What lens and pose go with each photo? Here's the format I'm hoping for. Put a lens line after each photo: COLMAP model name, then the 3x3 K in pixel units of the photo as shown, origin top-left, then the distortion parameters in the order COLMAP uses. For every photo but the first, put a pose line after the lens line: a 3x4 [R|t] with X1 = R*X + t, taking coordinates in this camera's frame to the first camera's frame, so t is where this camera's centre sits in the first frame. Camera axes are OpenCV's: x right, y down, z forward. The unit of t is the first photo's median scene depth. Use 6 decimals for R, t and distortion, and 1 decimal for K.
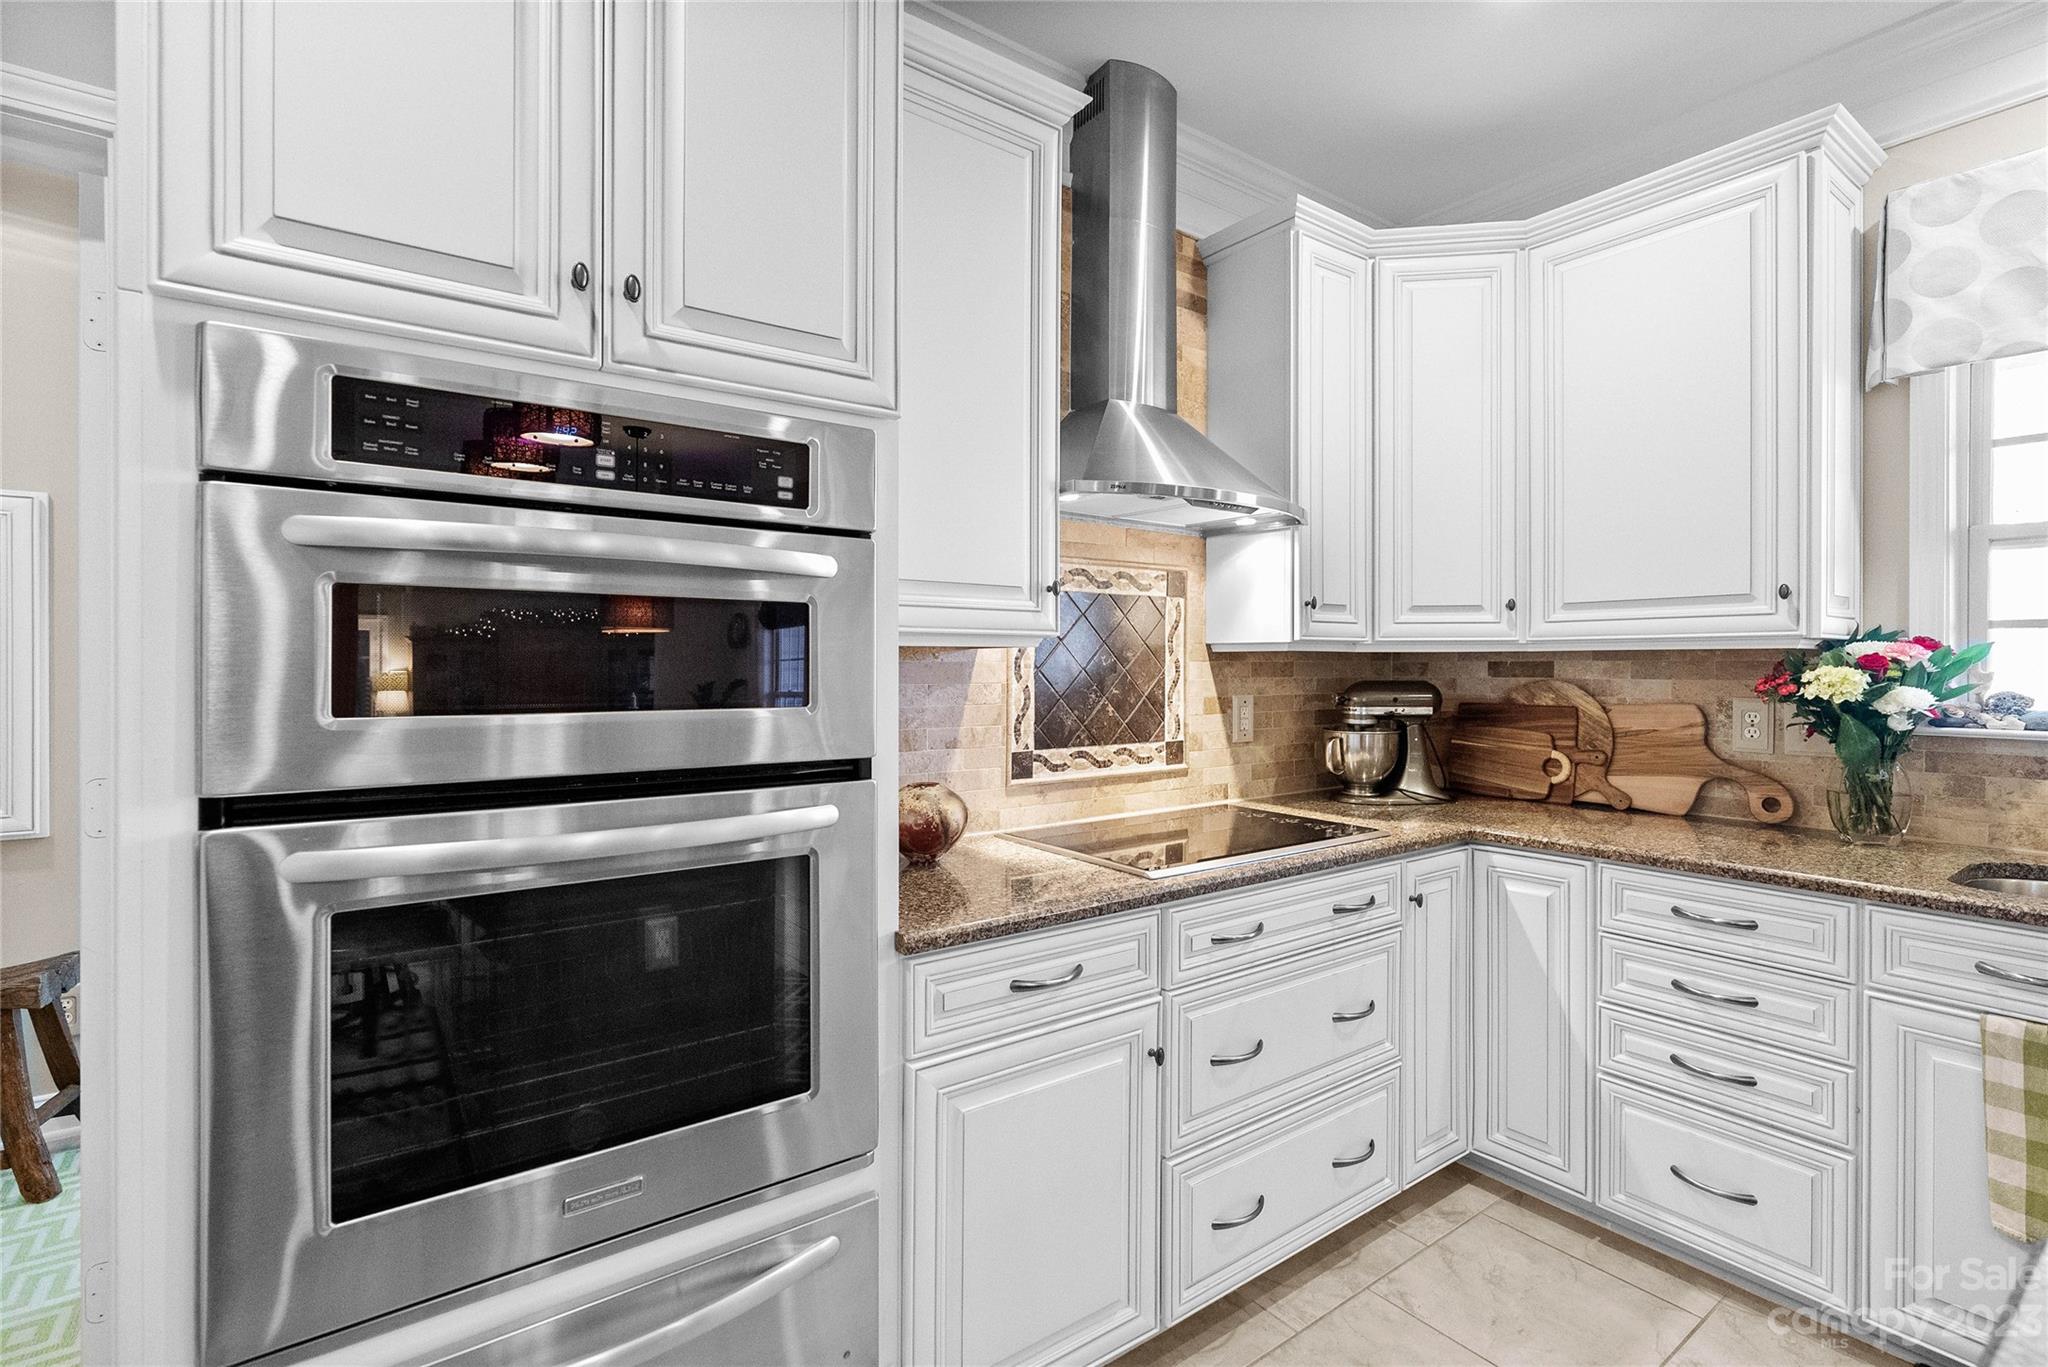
lens RADIAL K [[957.4, 0, 1034.2], [0, 957.4, 665.7], [0, 0, 1]] dist [-0.008683, 0.002974]
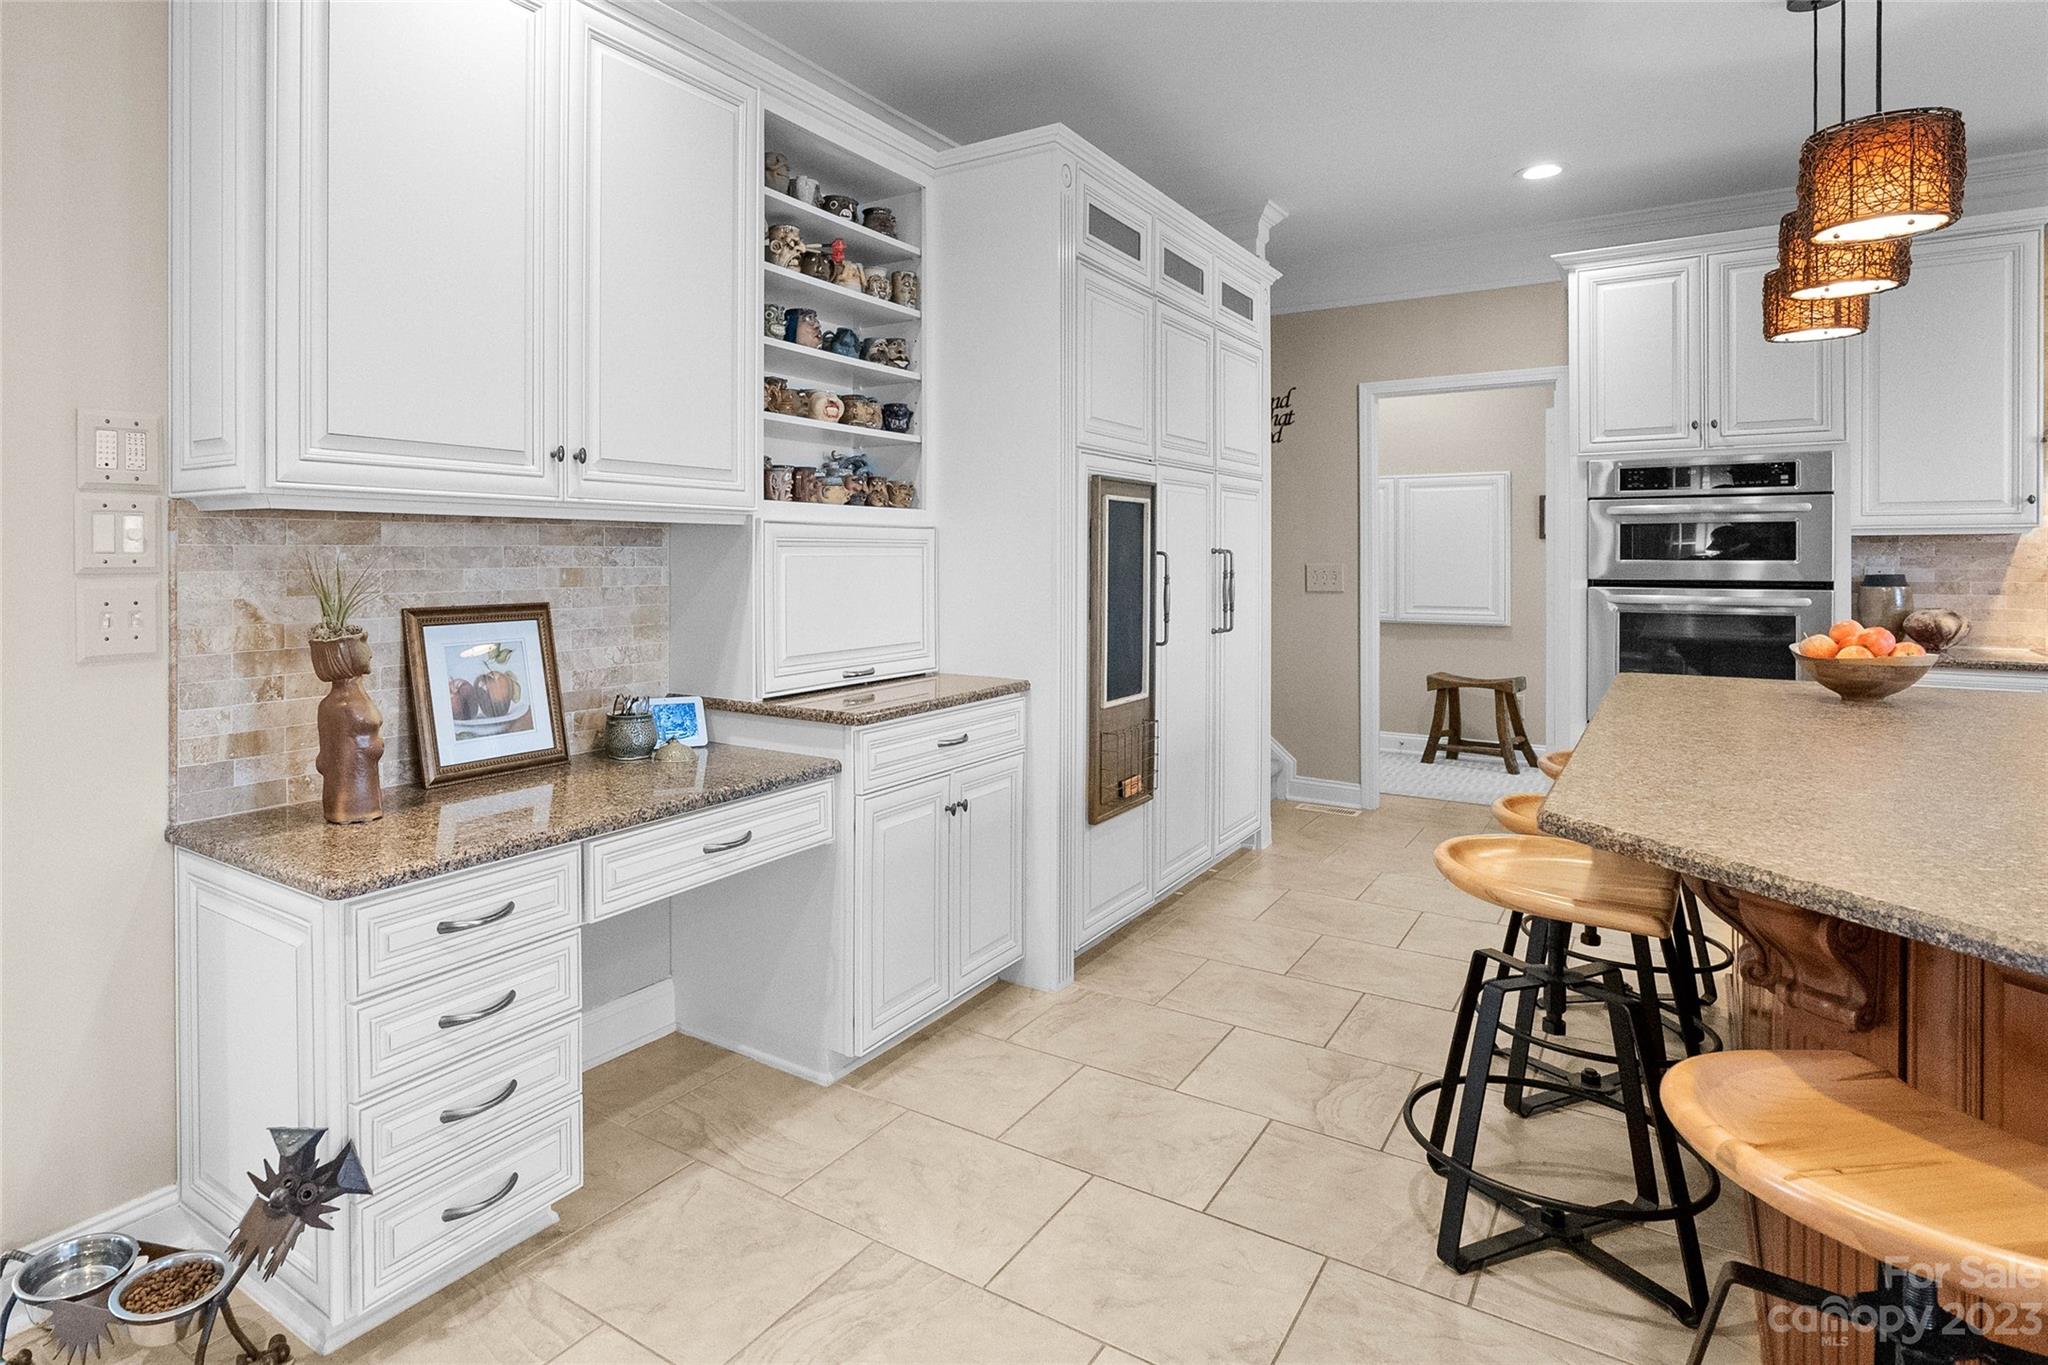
lens RADIAL K [[1106.3, 0, 858.8], [0, 1106.3, 561.5], [0, 0, 1]] dist [-0.012741, 0.005630]
pose [[0.289342, 0.006133, -0.957206, 1.040463], [0.003865, 0.999964, 0.007575, 0.006438], [0.957218, -0.005891, 0.289308, -1.276243]]
